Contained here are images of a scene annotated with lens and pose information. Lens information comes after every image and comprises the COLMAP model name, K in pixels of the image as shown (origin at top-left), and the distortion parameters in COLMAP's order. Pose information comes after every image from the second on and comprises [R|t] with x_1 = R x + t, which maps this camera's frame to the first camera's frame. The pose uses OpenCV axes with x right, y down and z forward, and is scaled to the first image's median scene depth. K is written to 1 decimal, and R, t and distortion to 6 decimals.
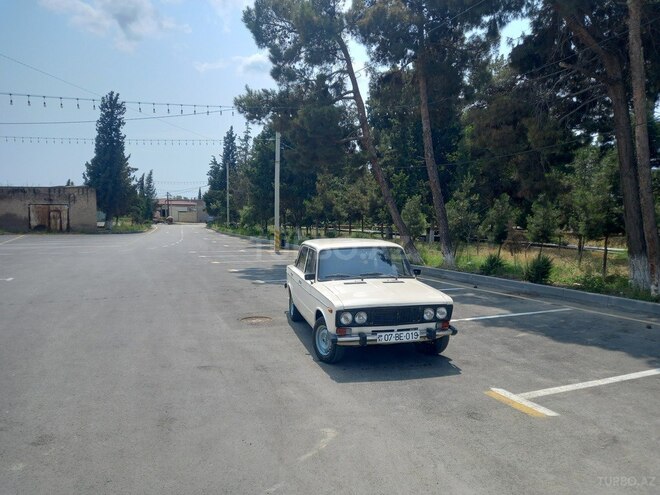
lens RADIAL K [[468.7, 0, 336.0], [0, 468.7, 248.7], [0, 0, 1]] dist [0.079481, -0.057159]
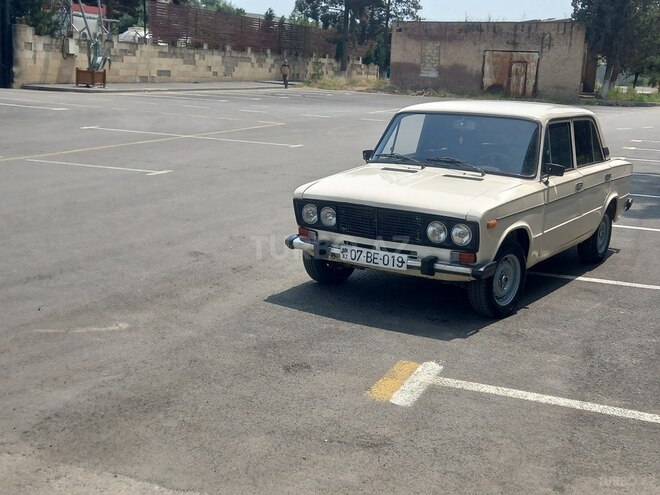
lens RADIAL K [[865.4, 0, 346.4], [0, 865.4, 263.1], [0, 0, 1]] dist [0.088319, -0.019272]
pose [[0.722067, 0.183964, -0.666916, 0.613277], [-0.089455, 0.980732, 0.173676, 0.001661], [0.686015, -0.065747, 0.724610, 0.115825]]
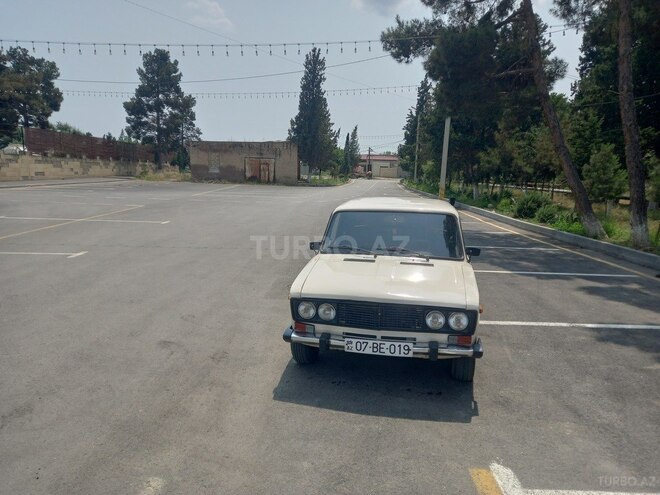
lens RADIAL K [[472.9, 0, 332.2], [0, 472.9, 255.0], [0, 0, 1]] dist [0.109480, -0.113783]
pose [[0.914699, 0.090624, -0.393844, 0.234201], [-0.049370, 0.992291, 0.113668, -0.012599], [0.401109, -0.084528, 0.912122, 0.261348]]
